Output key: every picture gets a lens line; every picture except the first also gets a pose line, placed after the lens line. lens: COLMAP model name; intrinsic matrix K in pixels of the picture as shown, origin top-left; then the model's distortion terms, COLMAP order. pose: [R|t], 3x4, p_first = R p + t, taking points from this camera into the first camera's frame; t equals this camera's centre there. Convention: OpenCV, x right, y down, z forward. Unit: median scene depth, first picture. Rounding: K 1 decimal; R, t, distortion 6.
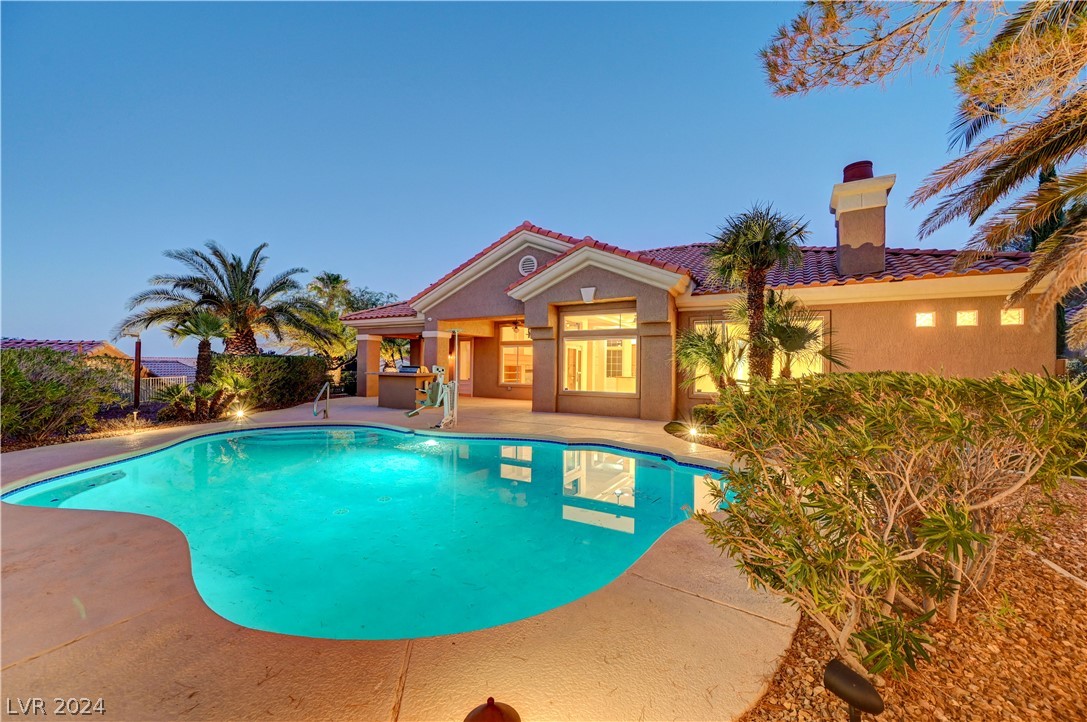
lens RADIAL K [[429.4, 0, 543.5], [0, 429.4, 361.0], [0, 0, 1]] dist [-0.002087, -0.000252]
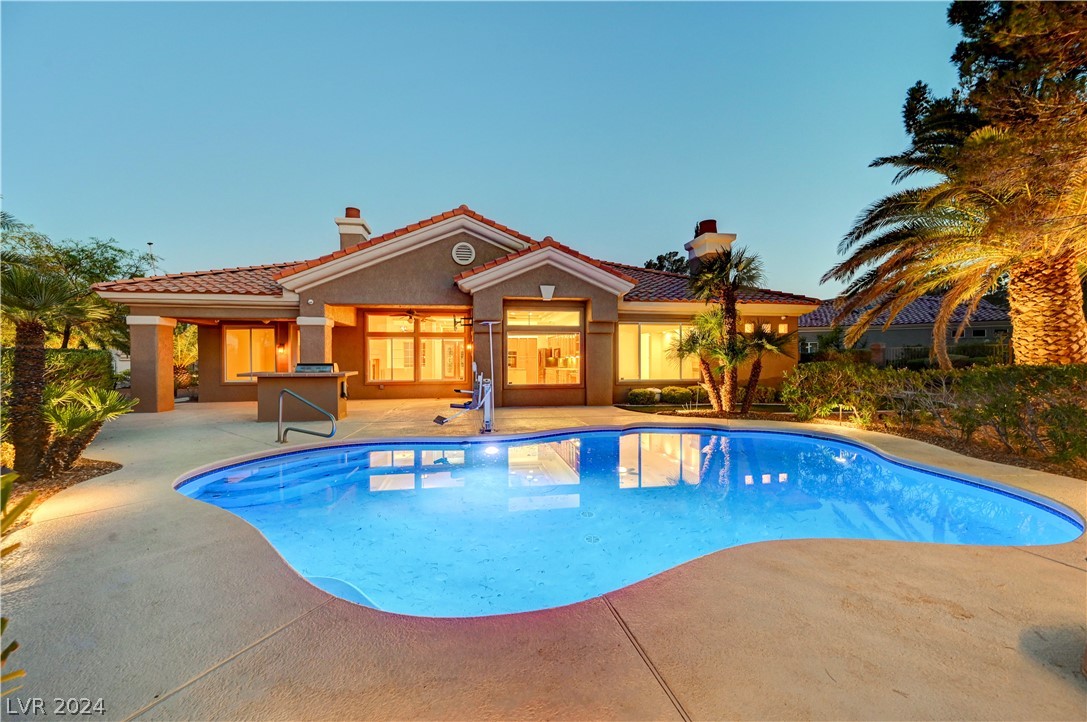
lens RADIAL K [[427.5, 0, 546.7], [0, 427.5, 358.2], [0, 0, 1]] dist [-0.000602, 0.000078]
pose [[0.763946, -0.012845, 0.645153, -0.525000], [0.003928, 0.999876, 0.015256, -0.007642], [-0.645269, -0.009120, 0.763901, 0.179502]]
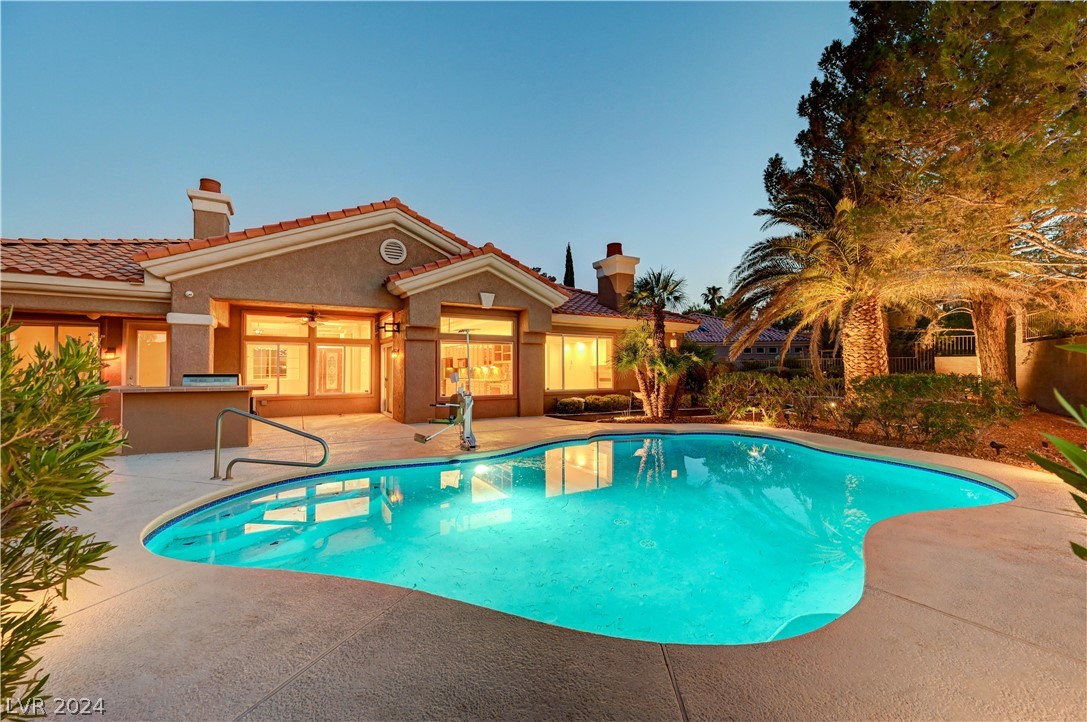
lens RADIAL K [[427.5, 0, 546.7], [0, 427.5, 358.2], [0, 0, 1]] dist [-0.000602, 0.000078]
pose [[0.485925, 0.010499, 0.873937, -0.646978], [-0.004808, 0.999945, -0.009340, -0.007048], [-0.873987, 0.000336, 0.485949, 0.349943]]
